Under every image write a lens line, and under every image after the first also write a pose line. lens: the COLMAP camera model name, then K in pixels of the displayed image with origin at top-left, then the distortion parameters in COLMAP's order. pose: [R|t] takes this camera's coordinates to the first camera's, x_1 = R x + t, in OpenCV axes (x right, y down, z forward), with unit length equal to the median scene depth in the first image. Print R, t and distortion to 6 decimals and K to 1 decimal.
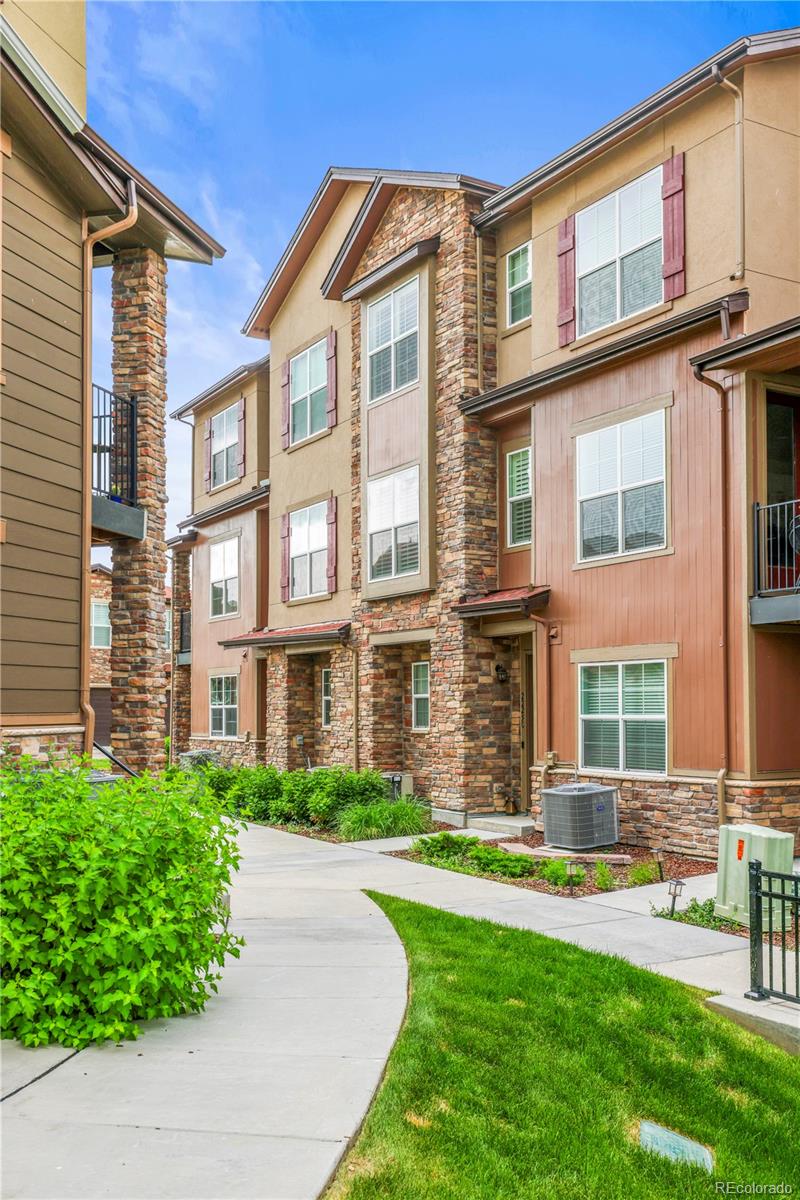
lens RADIAL K [[1203.1, 0, 400.0], [0, 1203.1, 600.0], [0, 0, 1]] dist [0.004533, 0.003657]
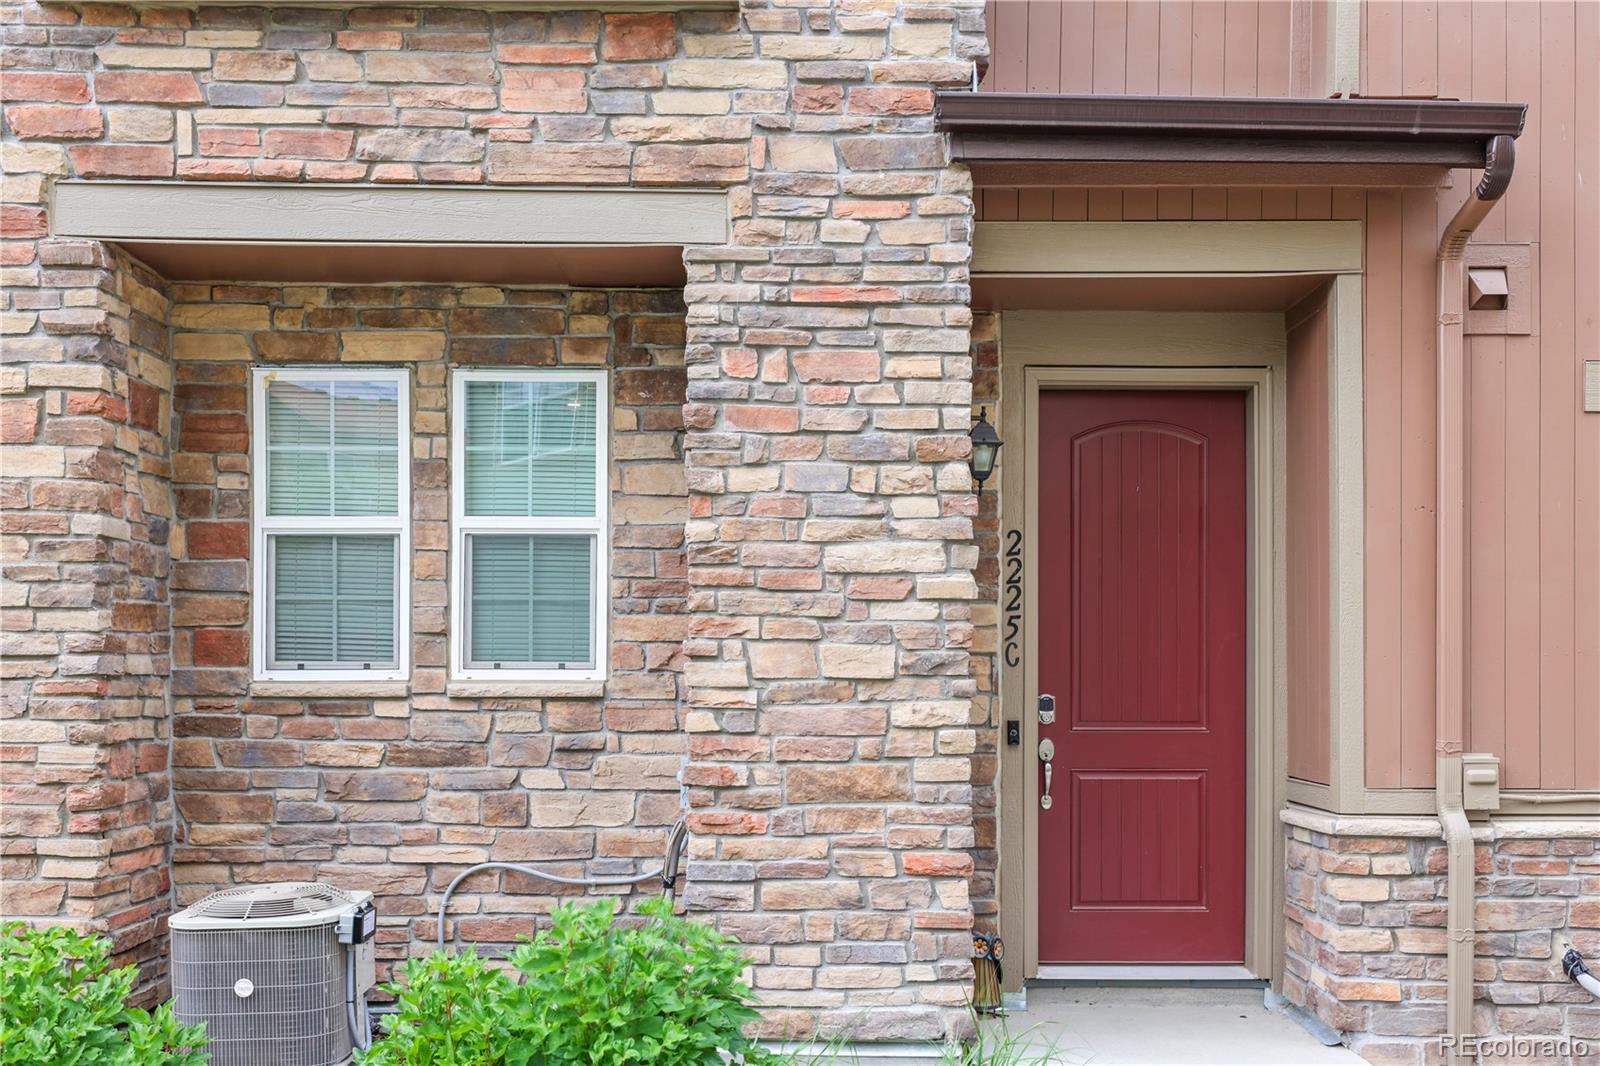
lens RADIAL K [[1471.5, 0, 800.0], [0, 1471.5, 629.1], [0, 0, 1]] dist [-0.002620, -0.000399]
pose [[0.476445, 0.010199, 0.879145, -0.184134], [-0.081183, 0.996171, 0.032440, 0.087270], [-0.875448, -0.086828, 0.475449, 0.836236]]
